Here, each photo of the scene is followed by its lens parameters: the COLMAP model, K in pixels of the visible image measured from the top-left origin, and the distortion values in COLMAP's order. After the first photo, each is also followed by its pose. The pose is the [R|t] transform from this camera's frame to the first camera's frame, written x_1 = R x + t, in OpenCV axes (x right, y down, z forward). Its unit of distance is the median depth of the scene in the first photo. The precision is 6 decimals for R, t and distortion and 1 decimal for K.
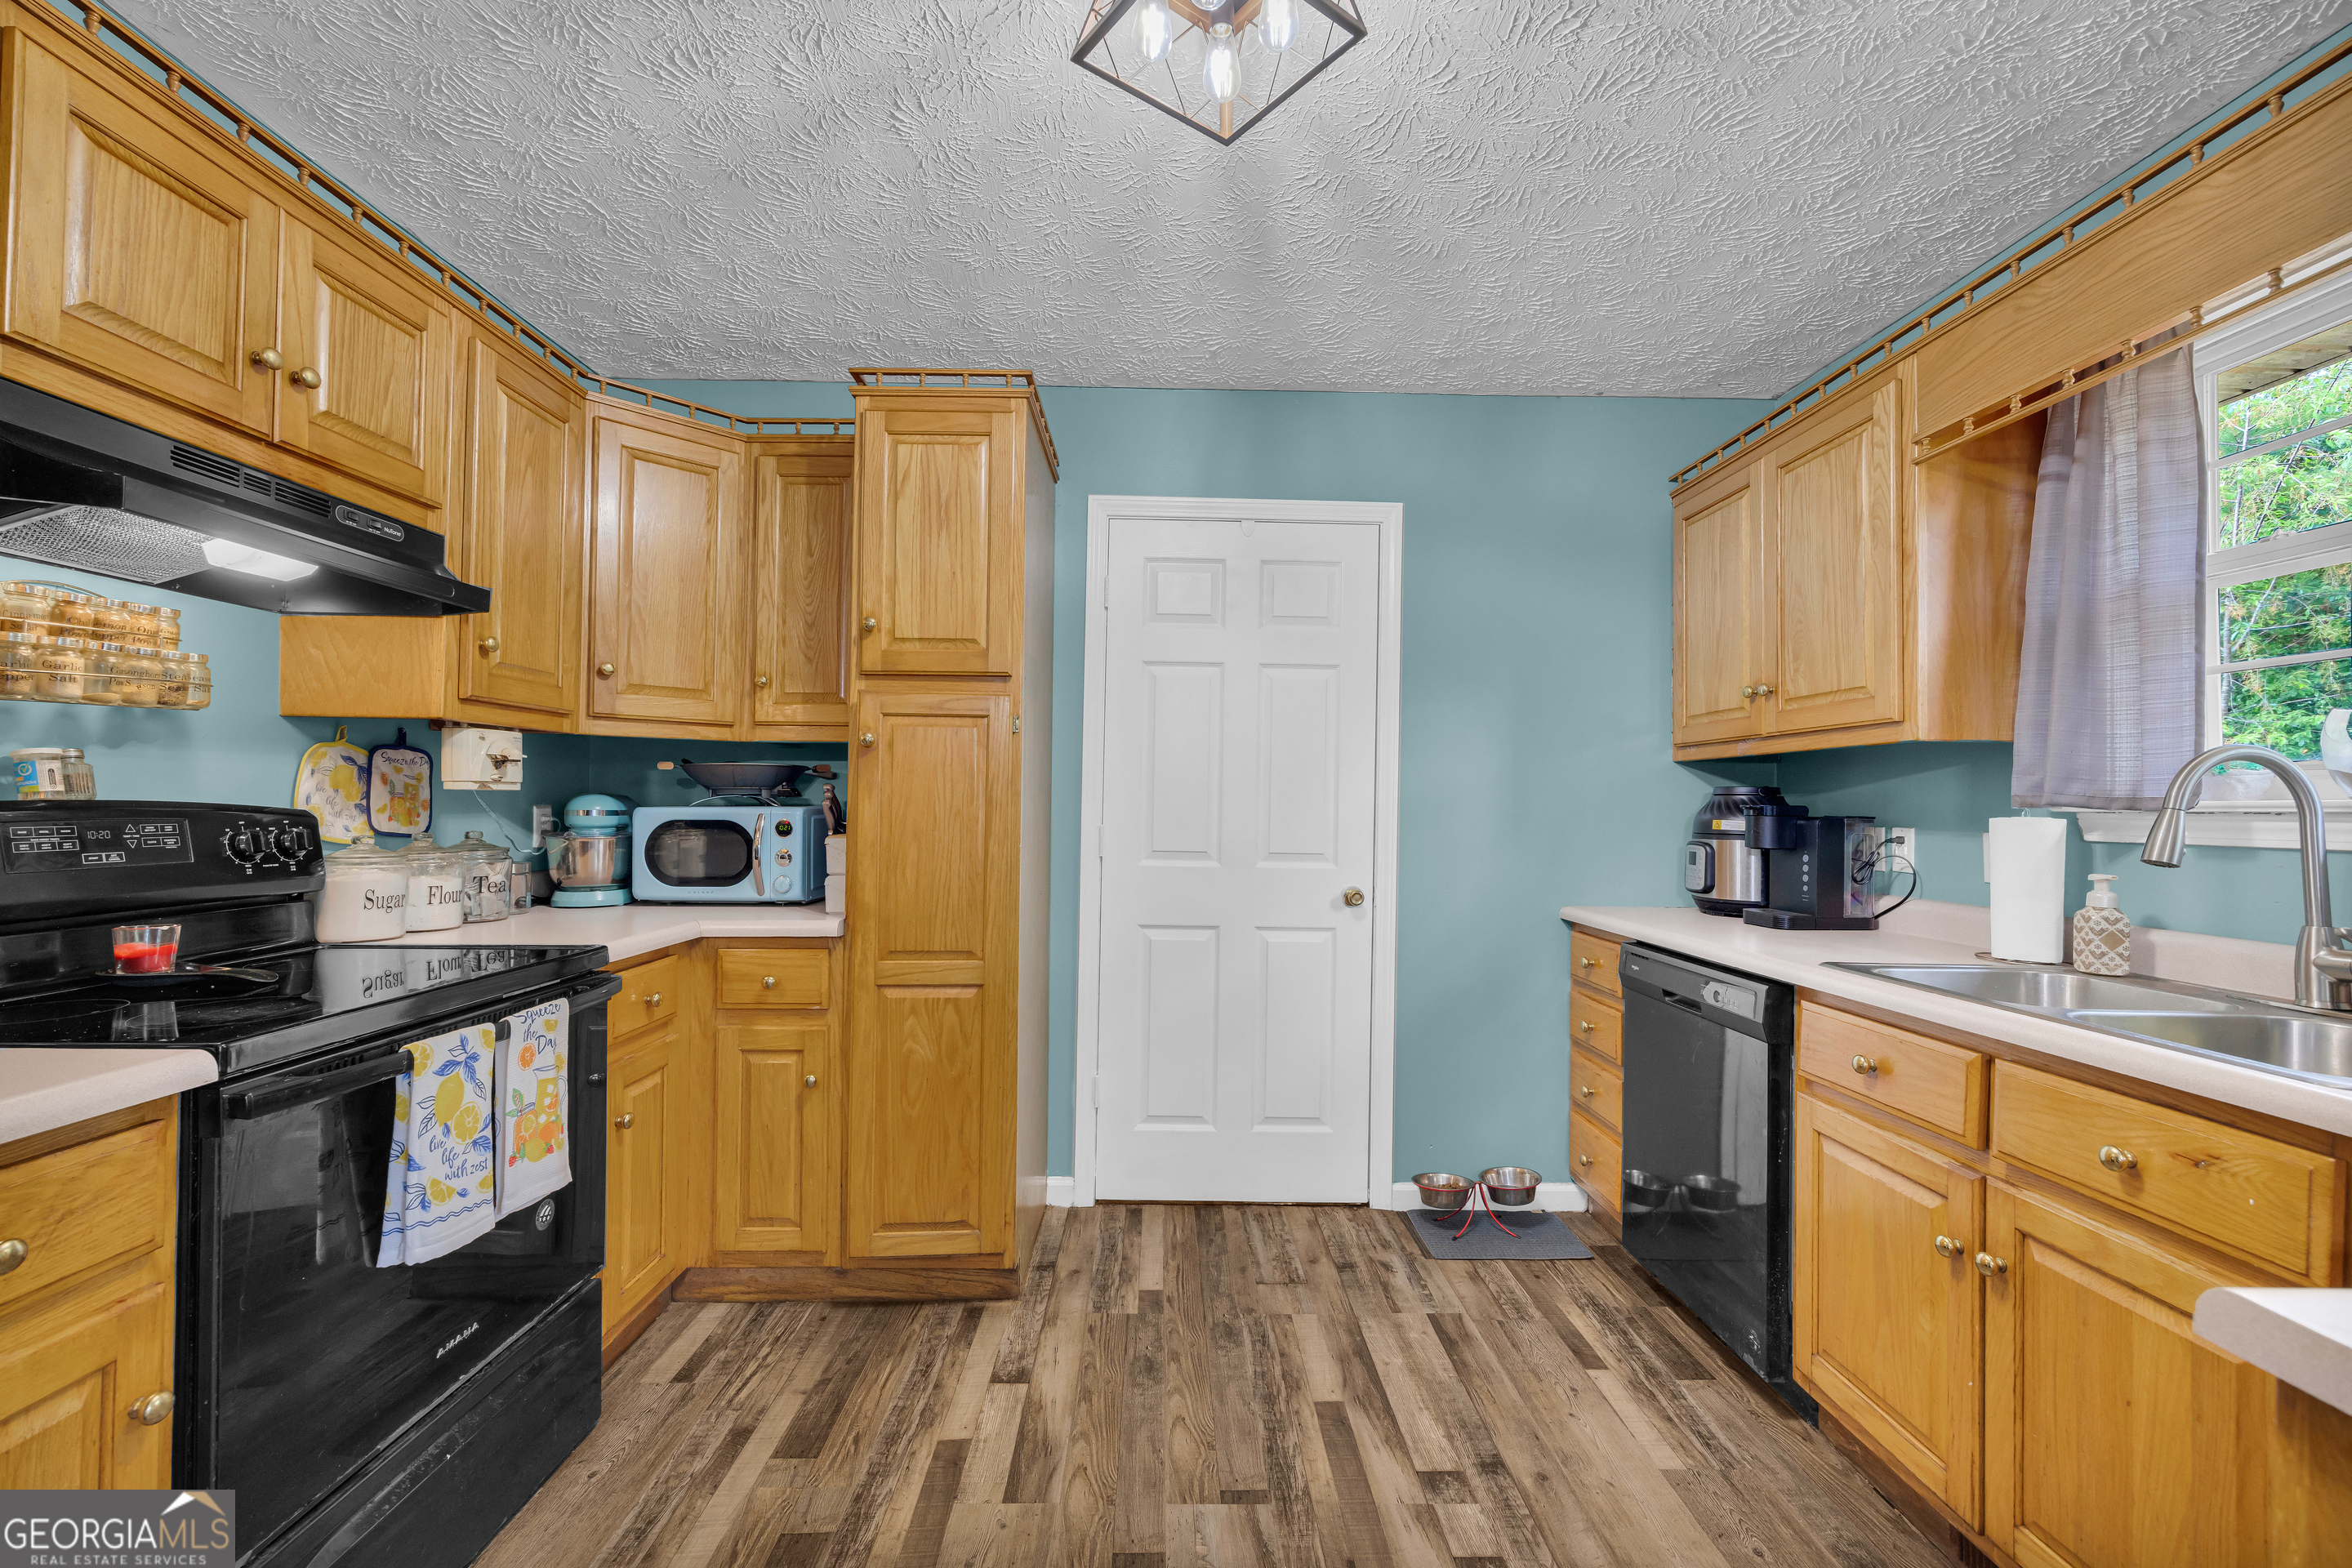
lens RADIAL K [[955.8, 0, 1176.0], [0, 955.8, 784.0], [0, 0, 1]] dist [0.000252, -0.000178]
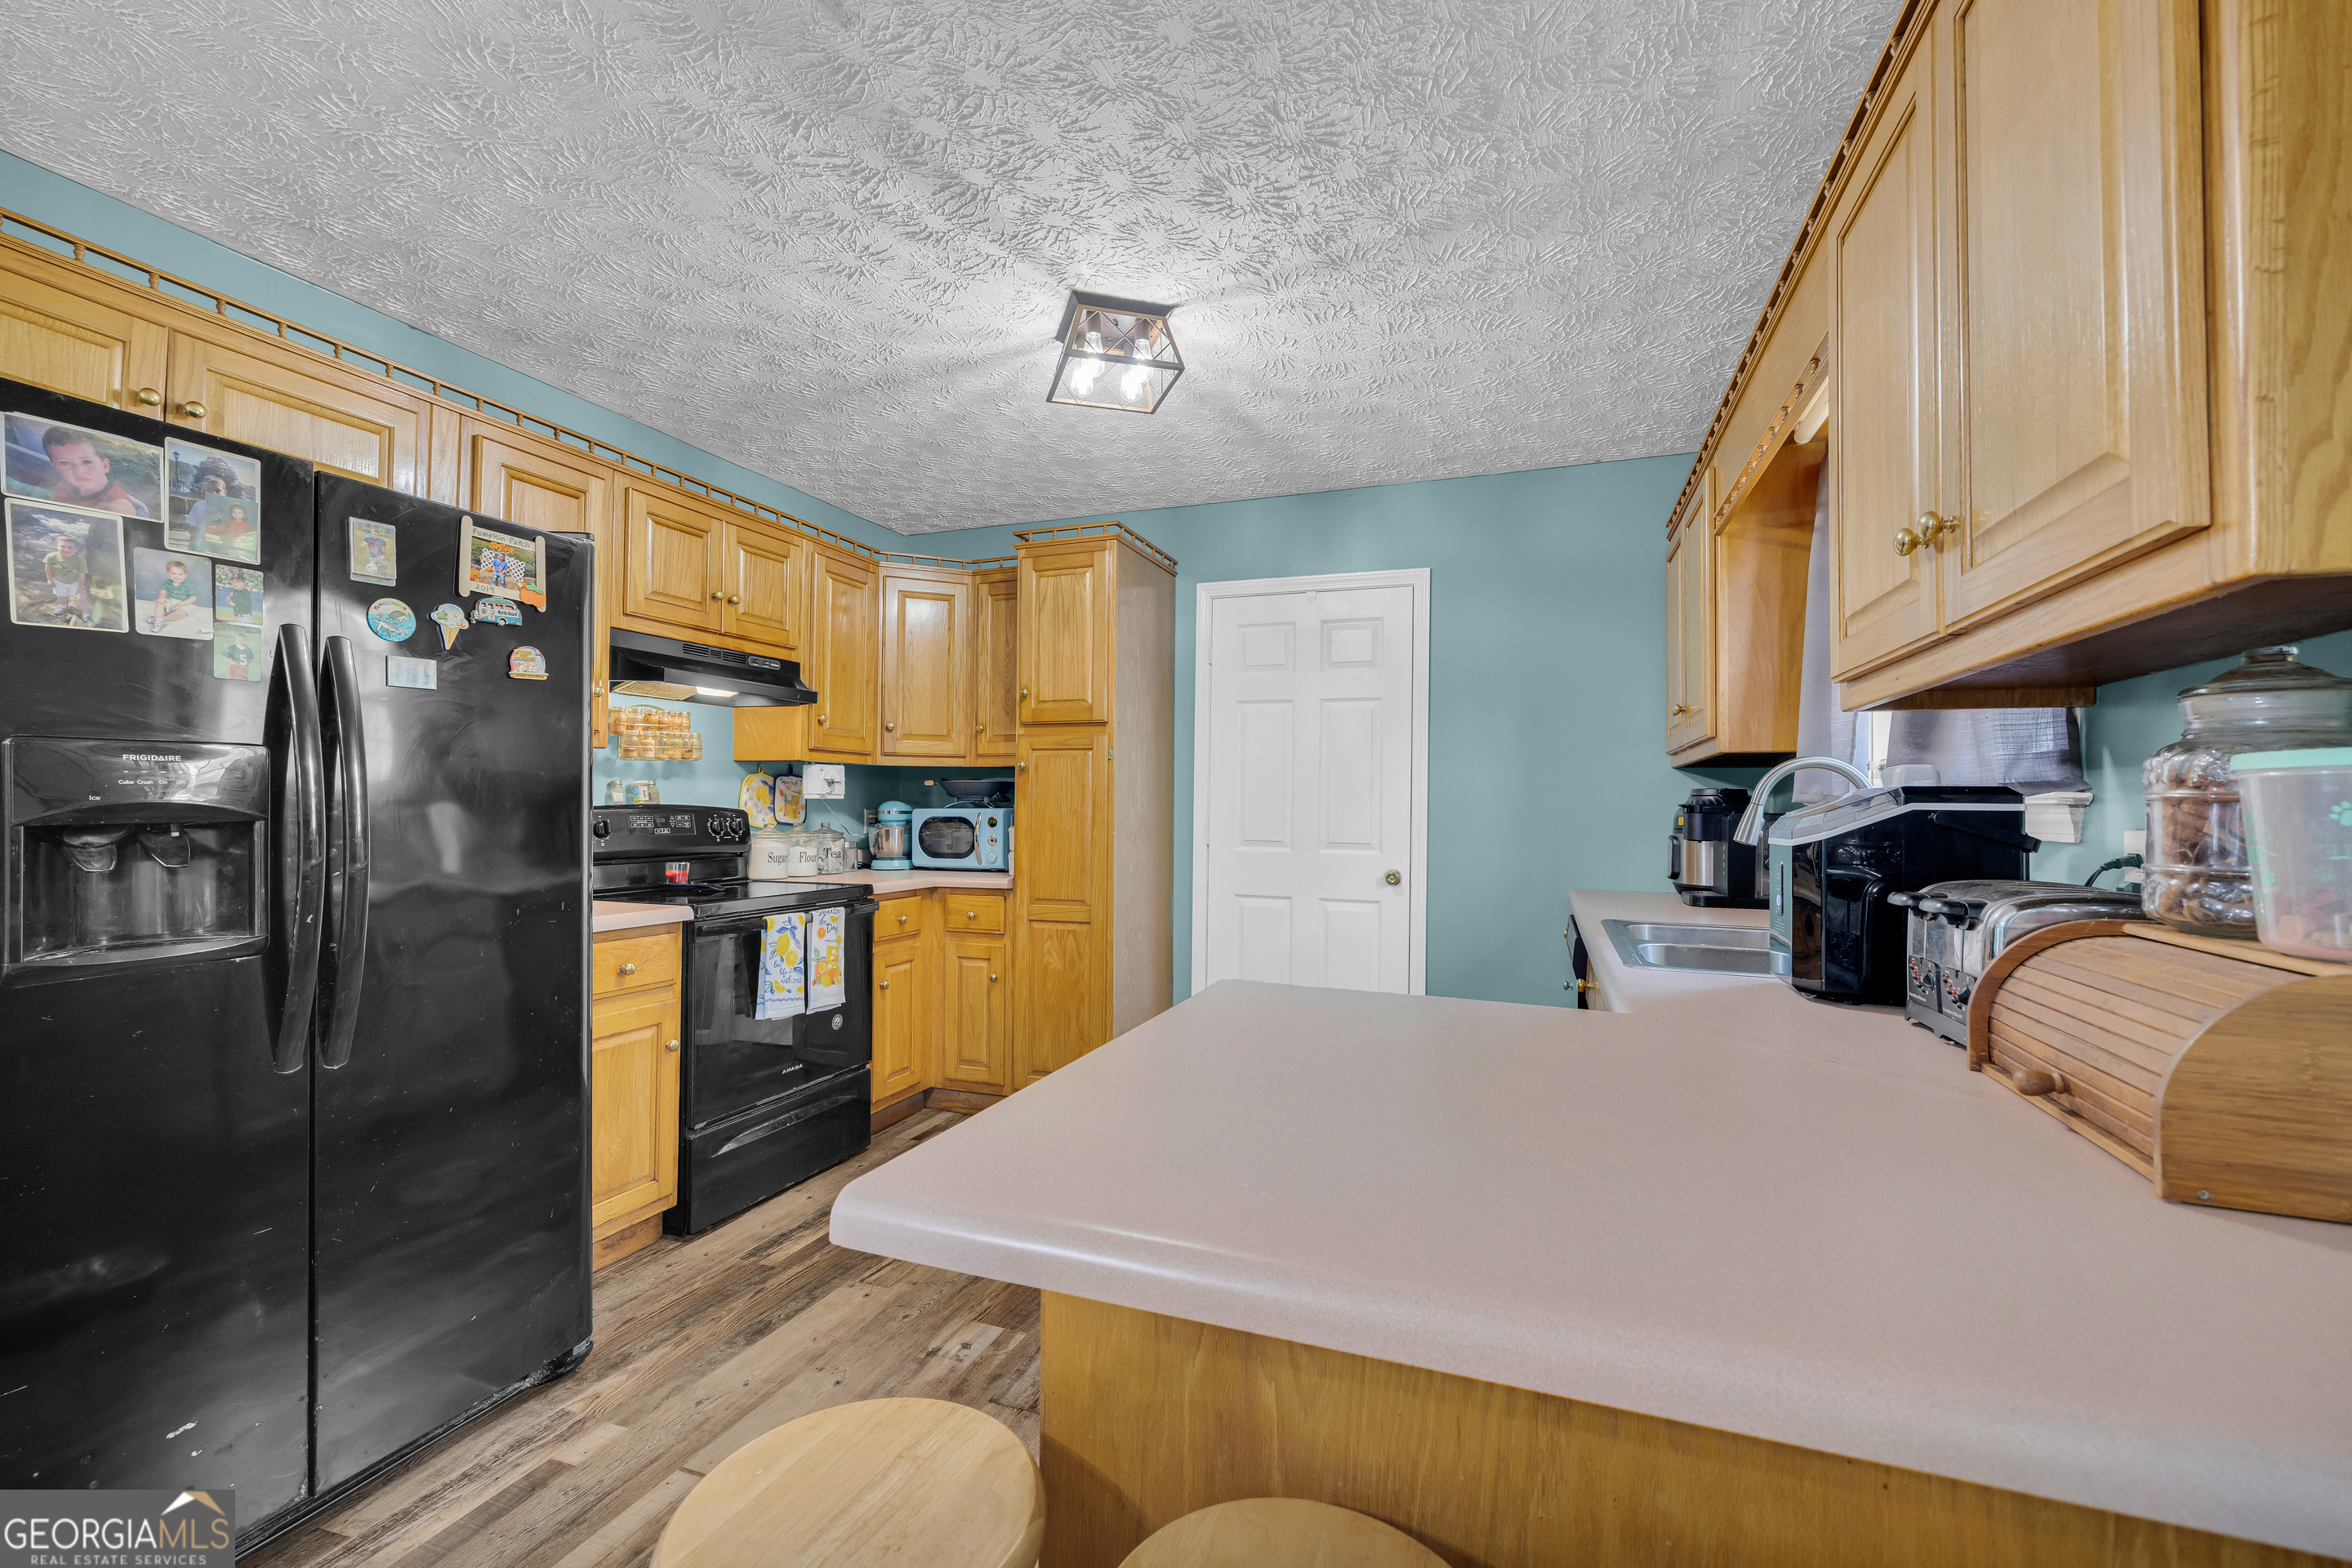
lens RADIAL K [[955.8, 0, 1176.0], [0, 955.8, 784.0], [0, 0, 1]] dist [0.000252, -0.000178]
pose [[0.933329, -0.012281, -0.358813, 0.490205], [0.010031, 0.999917, -0.008133, 0.000010], [0.358883, 0.003991, 0.933374, -0.398842]]
